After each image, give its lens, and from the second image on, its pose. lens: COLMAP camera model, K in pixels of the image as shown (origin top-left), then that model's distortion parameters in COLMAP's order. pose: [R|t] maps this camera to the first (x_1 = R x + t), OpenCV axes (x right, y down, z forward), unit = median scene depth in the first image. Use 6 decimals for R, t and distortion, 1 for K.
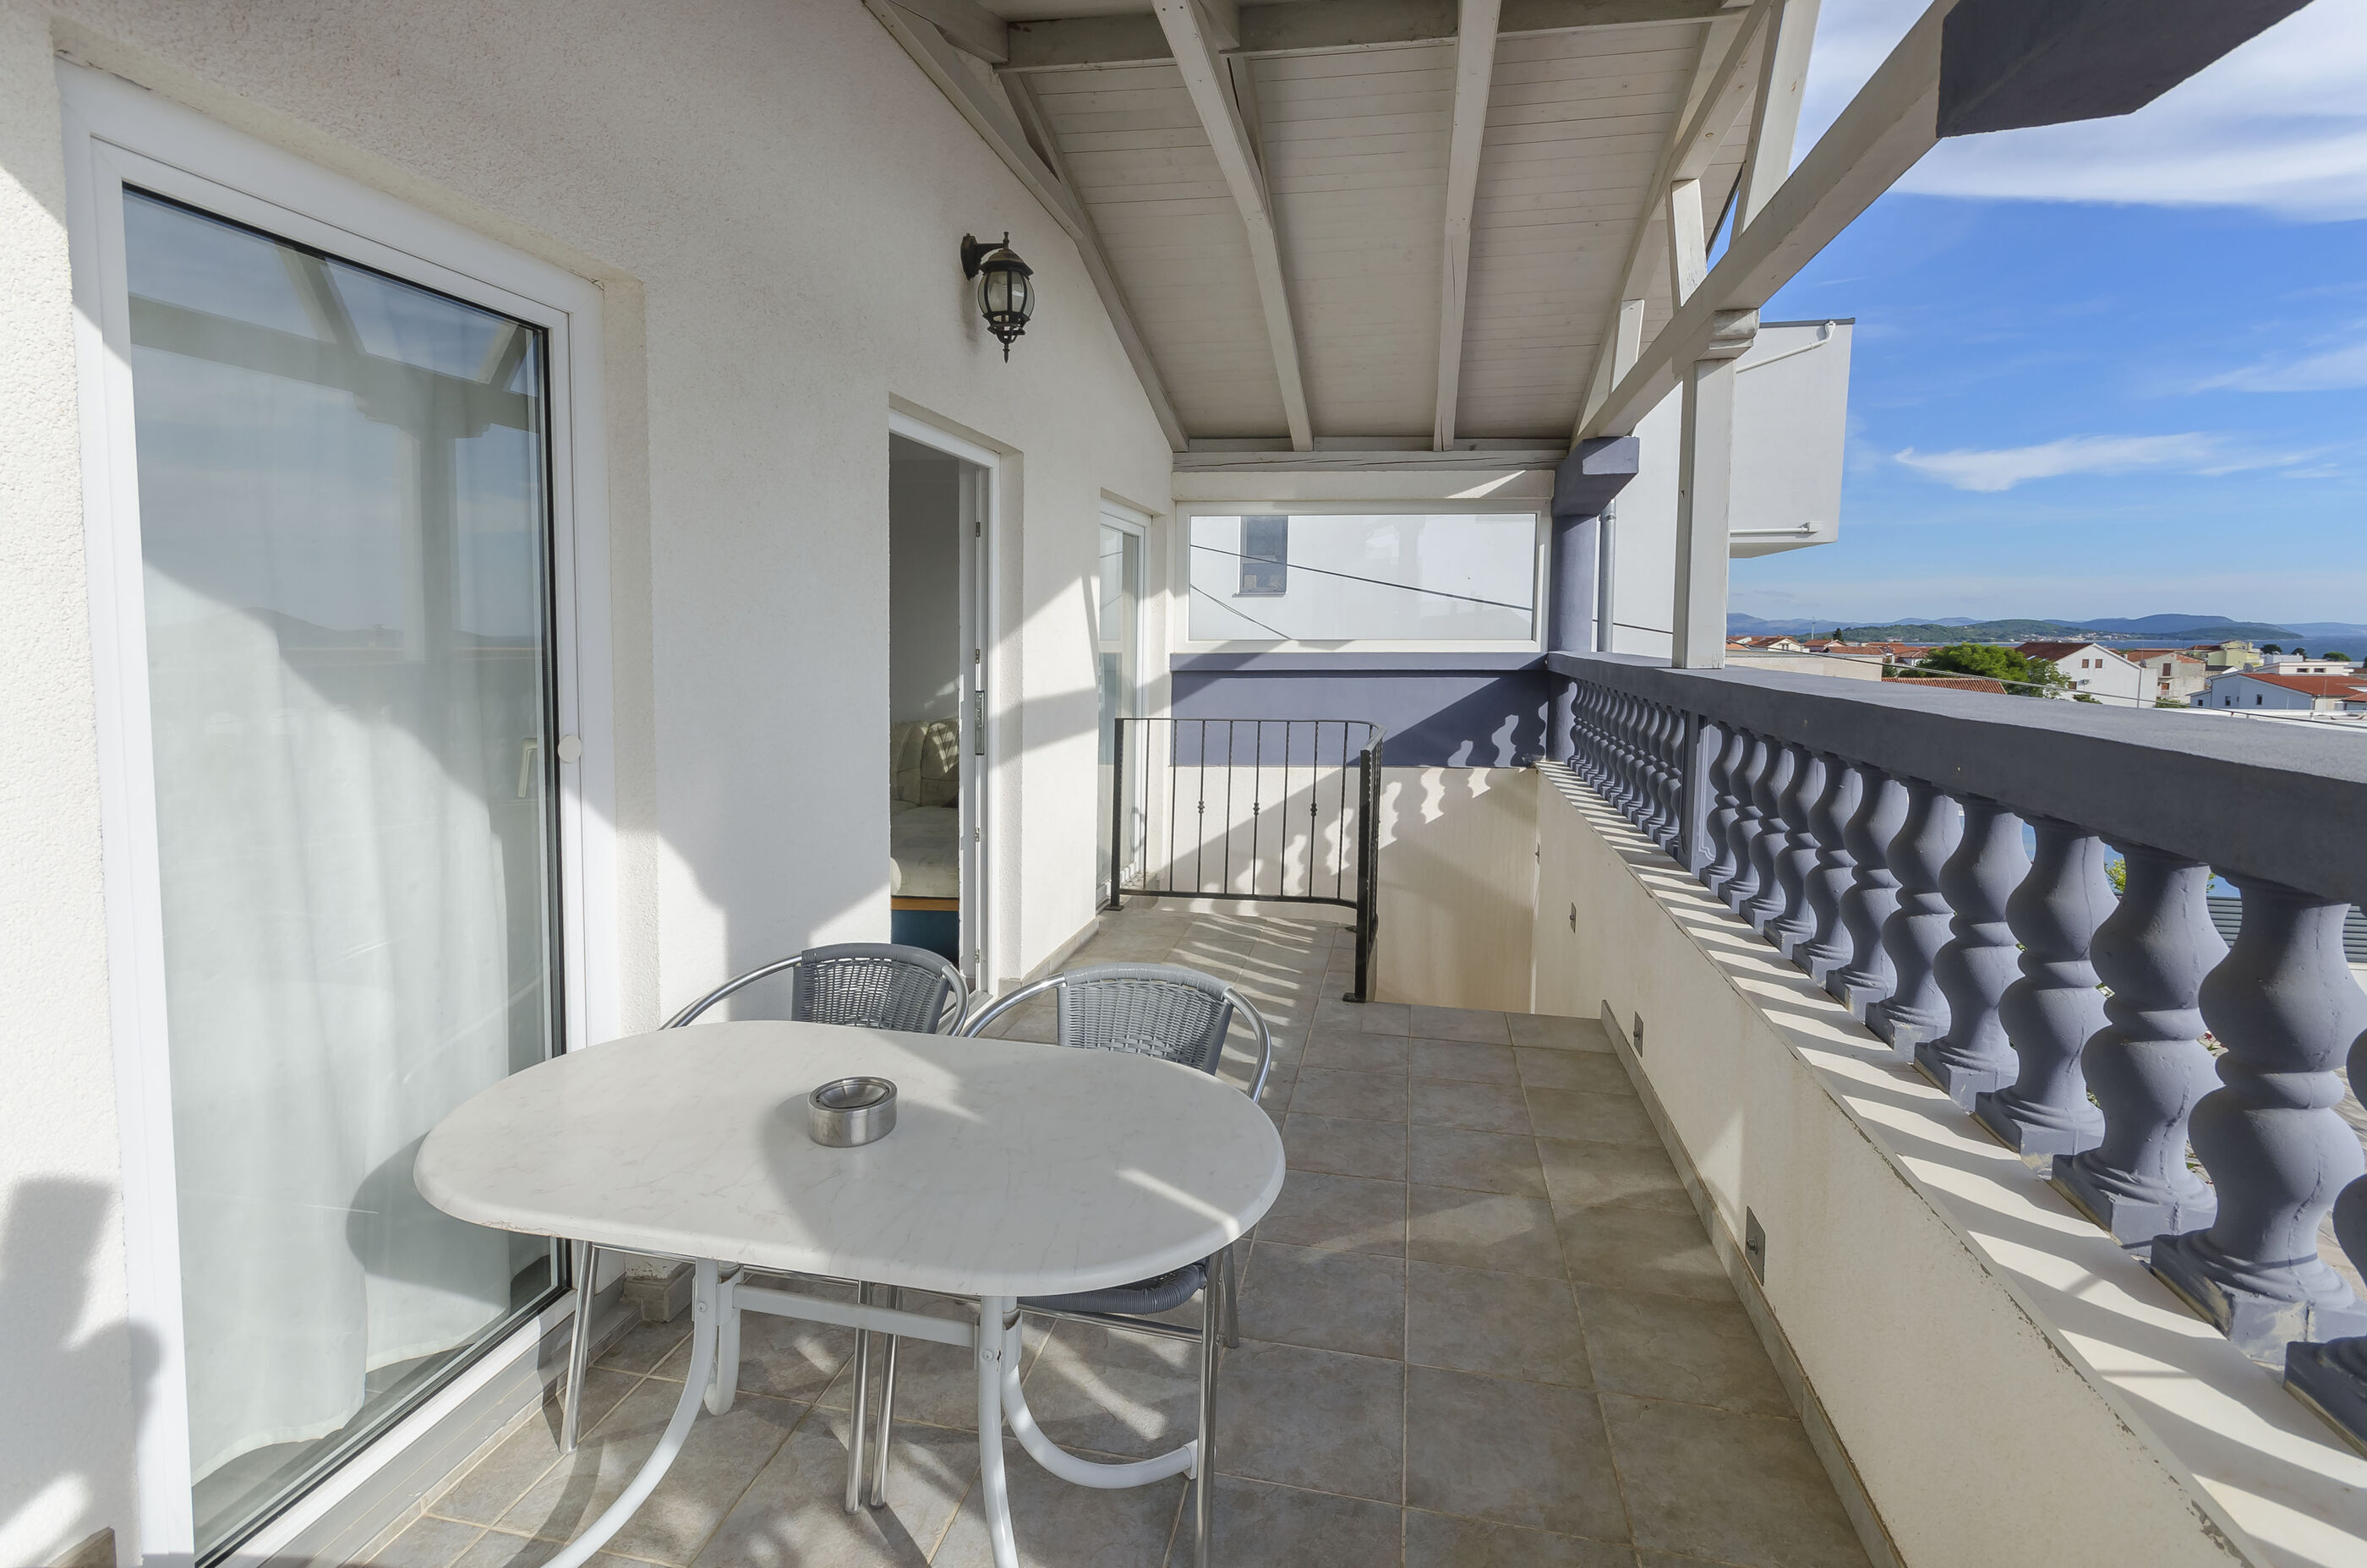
lens RADIAL K [[1020.8, 0, 1213.3], [0, 1020.8, 698.3], [0, 0, 1]] dist [0.001891, -0.000226]
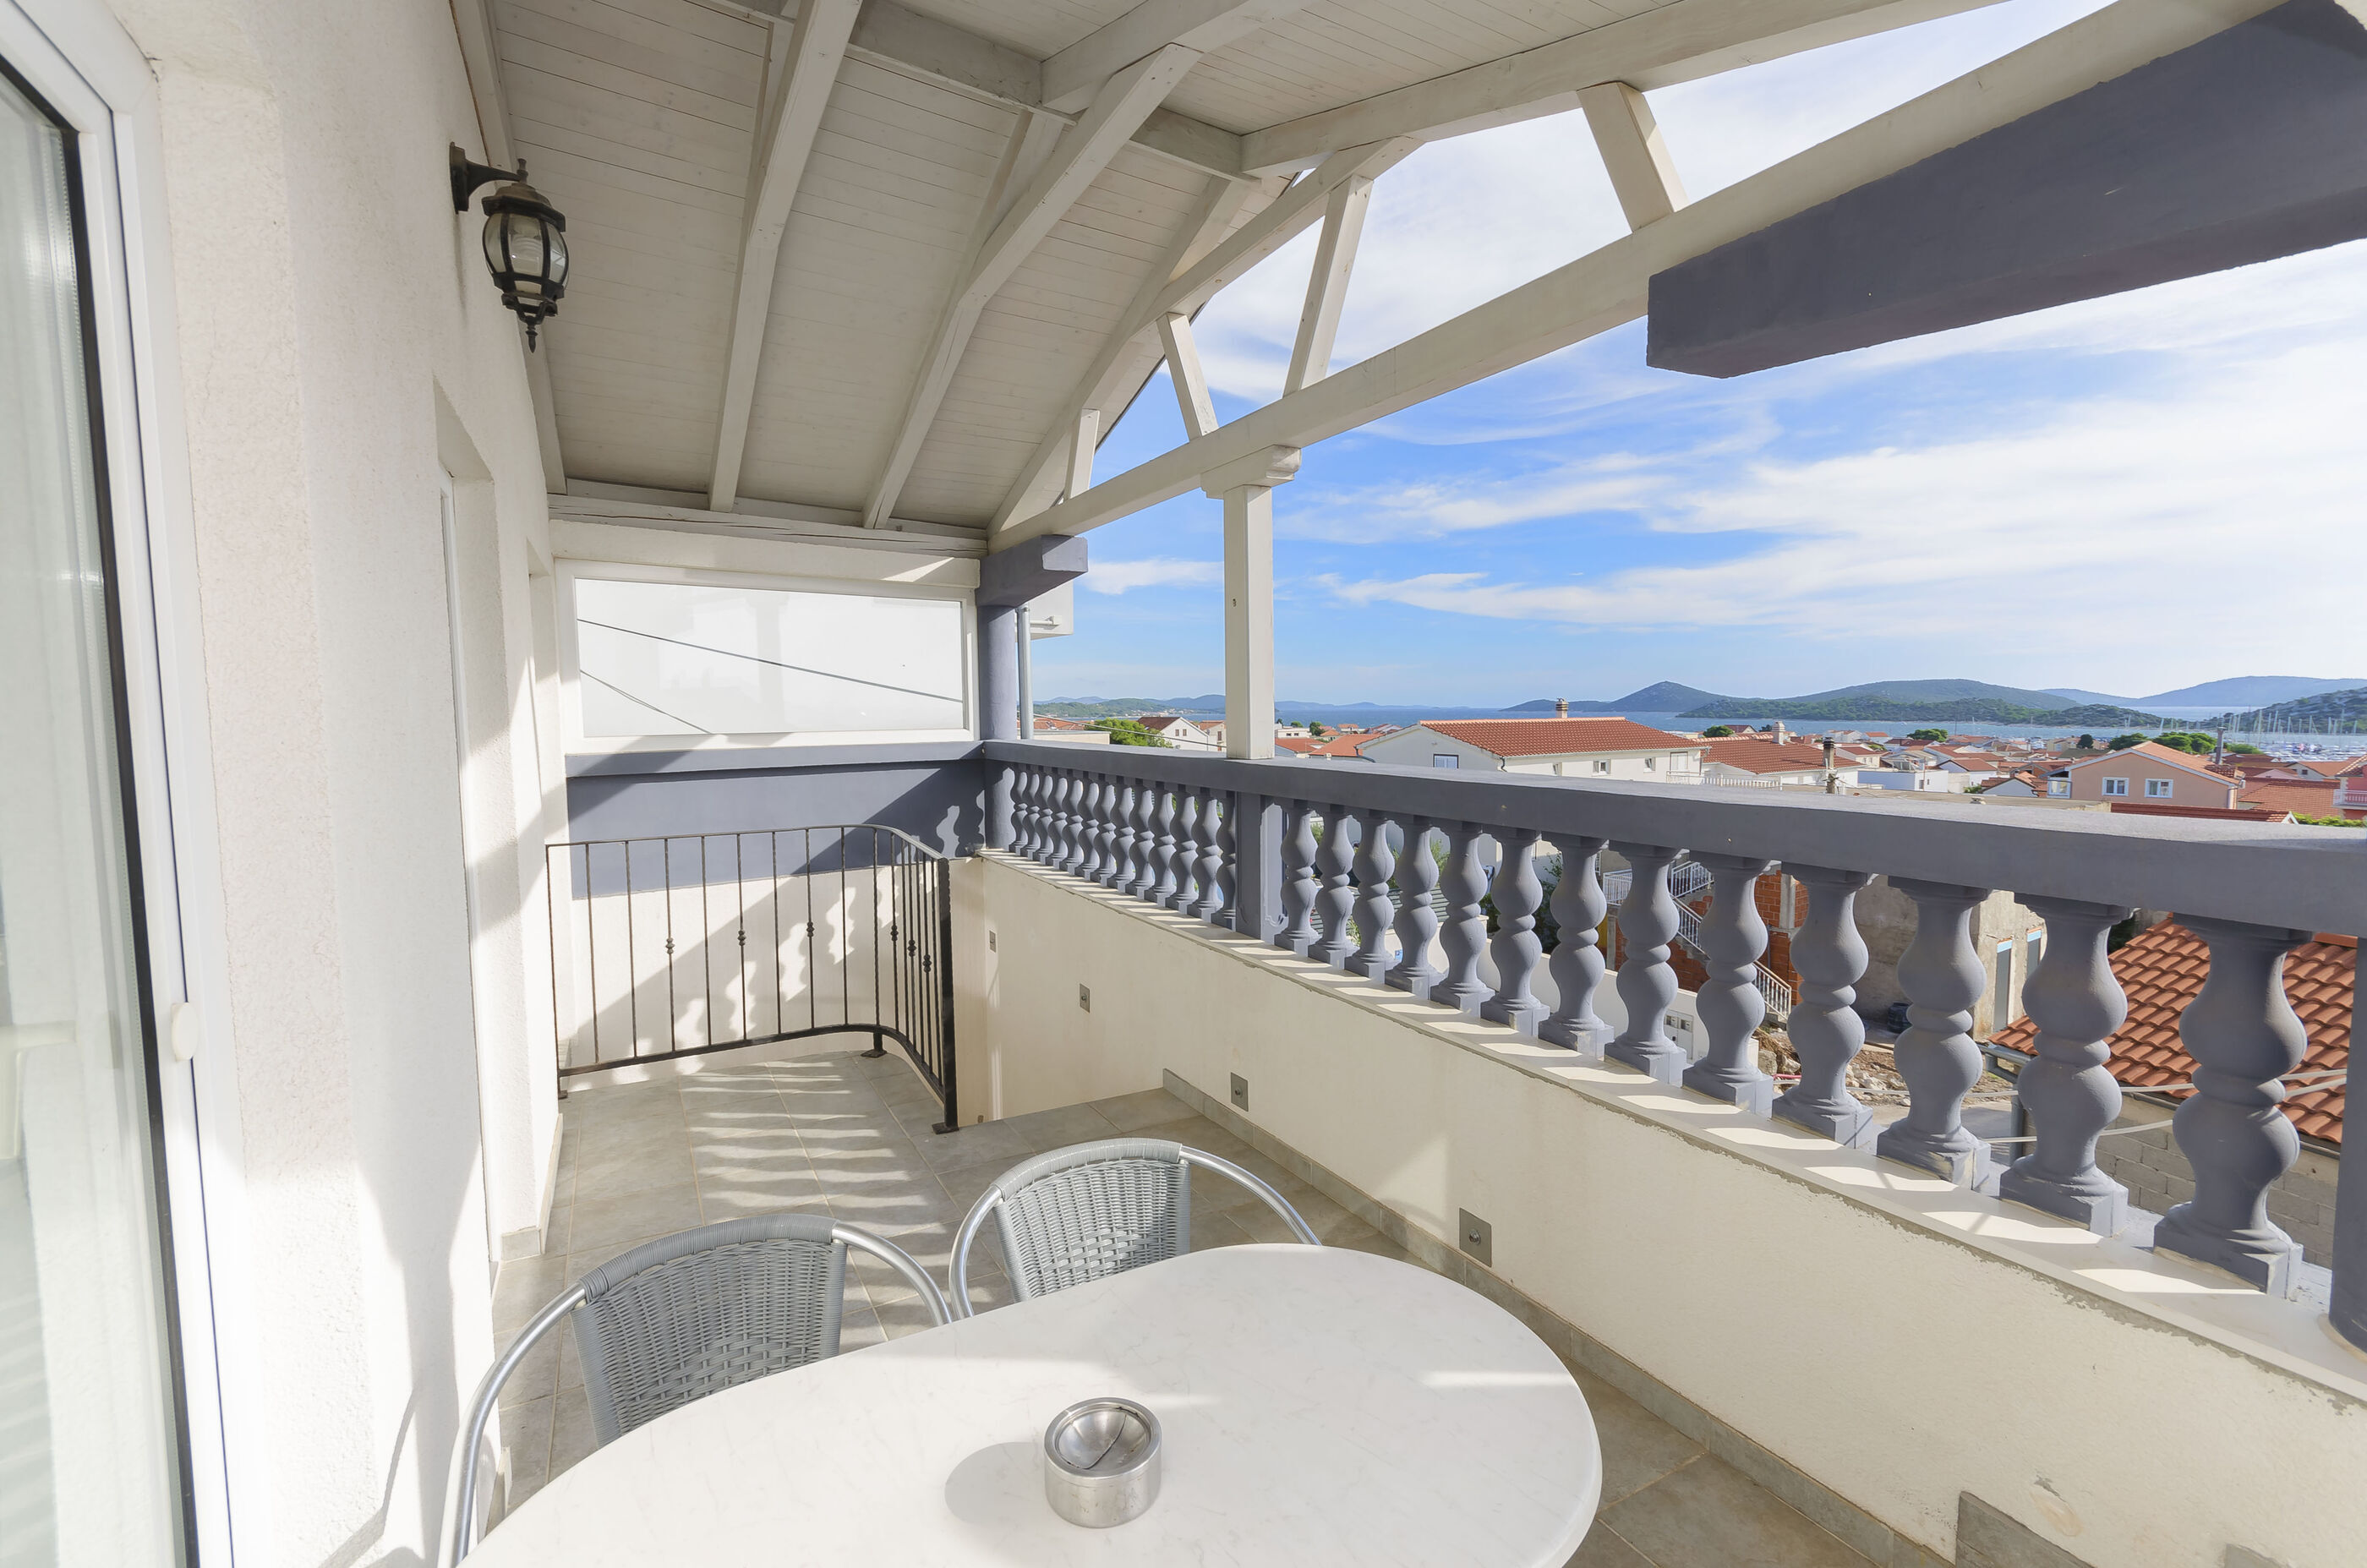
lens RADIAL K [[1020.8, 0, 1189.0], [0, 1020.8, 798.6], [0, 0, 1]] dist [0.001891, -0.000226]
pose [[0.769039, -0.059119, 0.636462, -0.169631], [0.046132, 0.998251, 0.036984, -0.017305], [-0.637535, 0.000919, 0.770421, 0.098401]]
